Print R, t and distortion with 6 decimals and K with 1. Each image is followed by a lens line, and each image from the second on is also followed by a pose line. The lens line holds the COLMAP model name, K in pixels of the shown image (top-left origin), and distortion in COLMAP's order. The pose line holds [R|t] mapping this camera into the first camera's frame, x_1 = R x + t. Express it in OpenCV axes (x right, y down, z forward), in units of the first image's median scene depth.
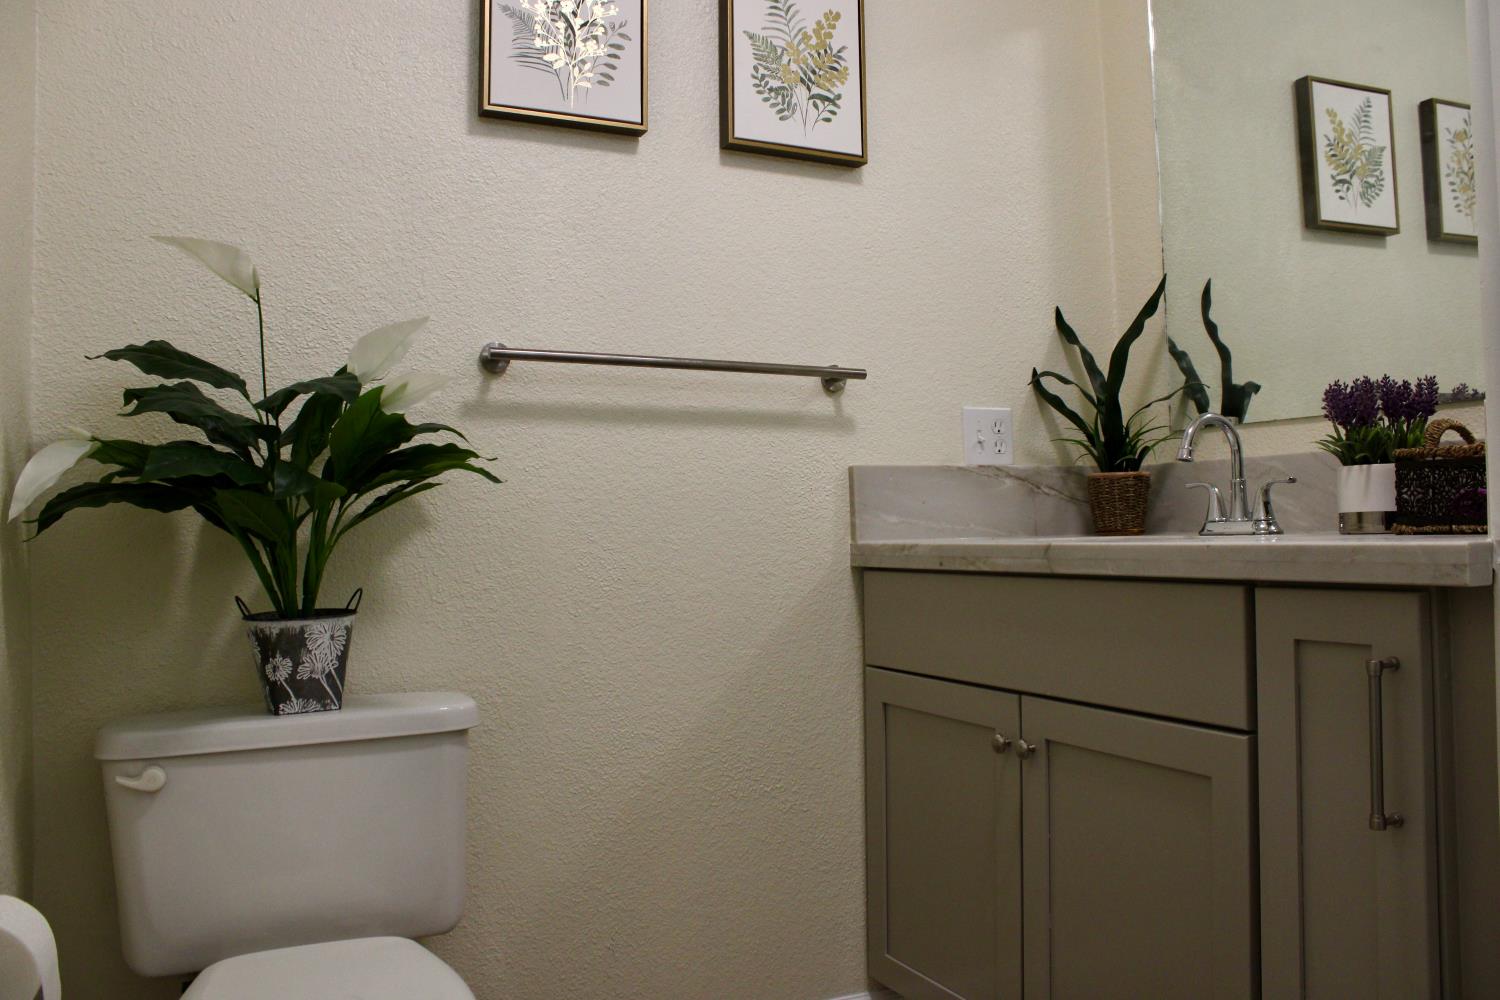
lens RADIAL K [[1246.0, 0, 750.0], [0, 1246.0, 500.0], [0, 0, 1]] dist [-0.169924, 0.151267]
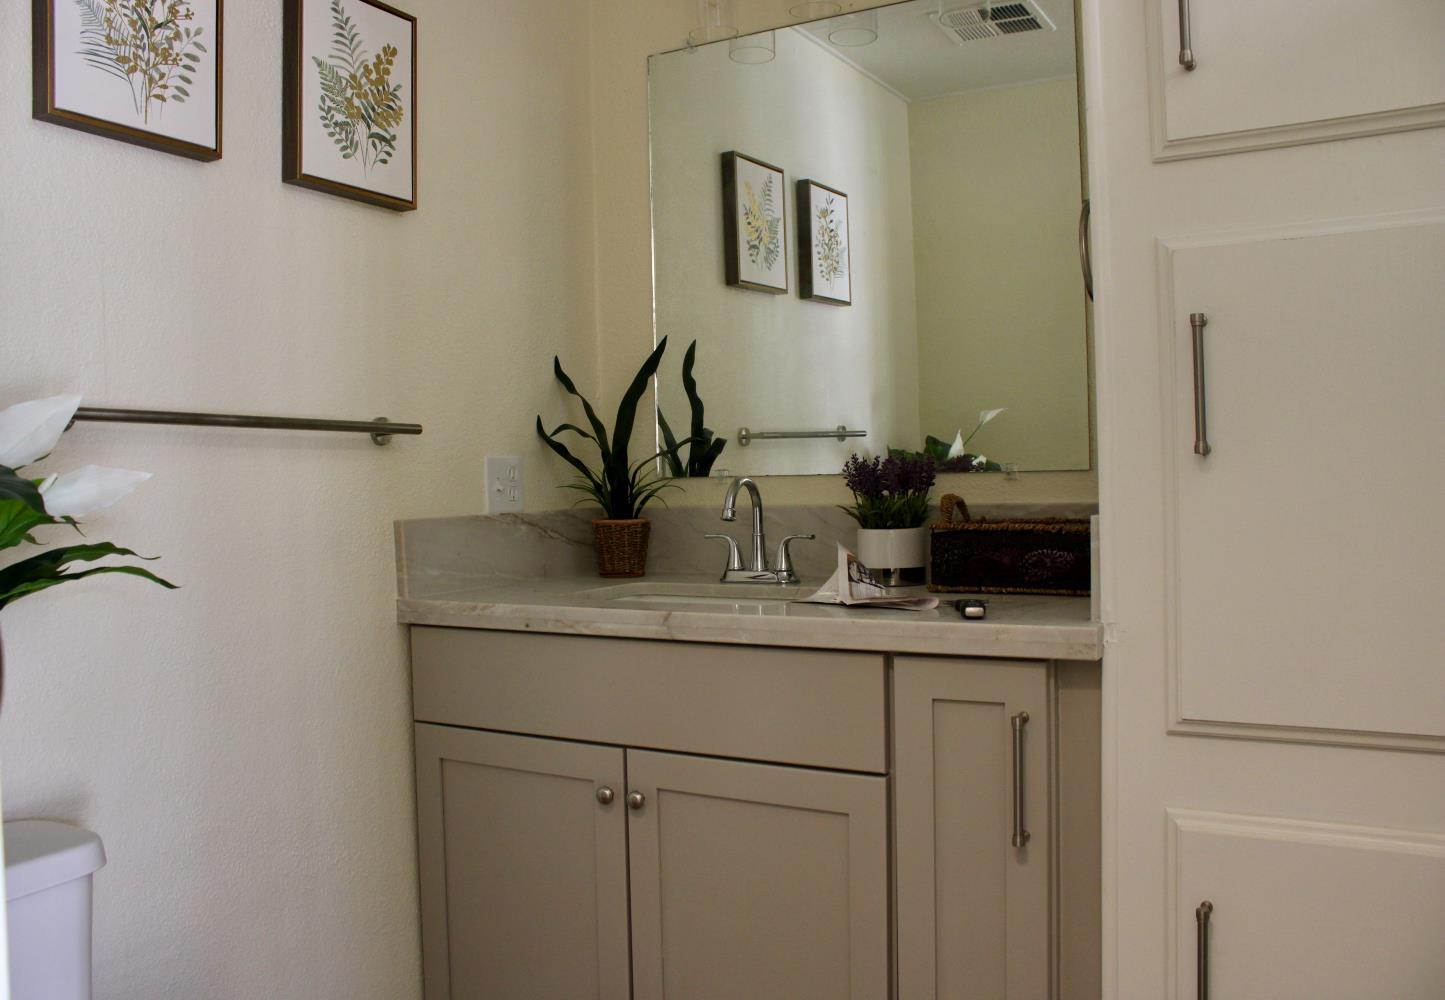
lens RADIAL K [[1246.9, 0, 722.5], [0, 1246.9, 500.0], [0, 0, 1]] dist [-0.137781, 0.069329]
pose [[0.817207, -0.010148, 0.576255, -0.274790], [-0.006830, 0.999604, 0.027288, -0.073318], [-0.576304, -0.026236, 0.816814, 0.060195]]
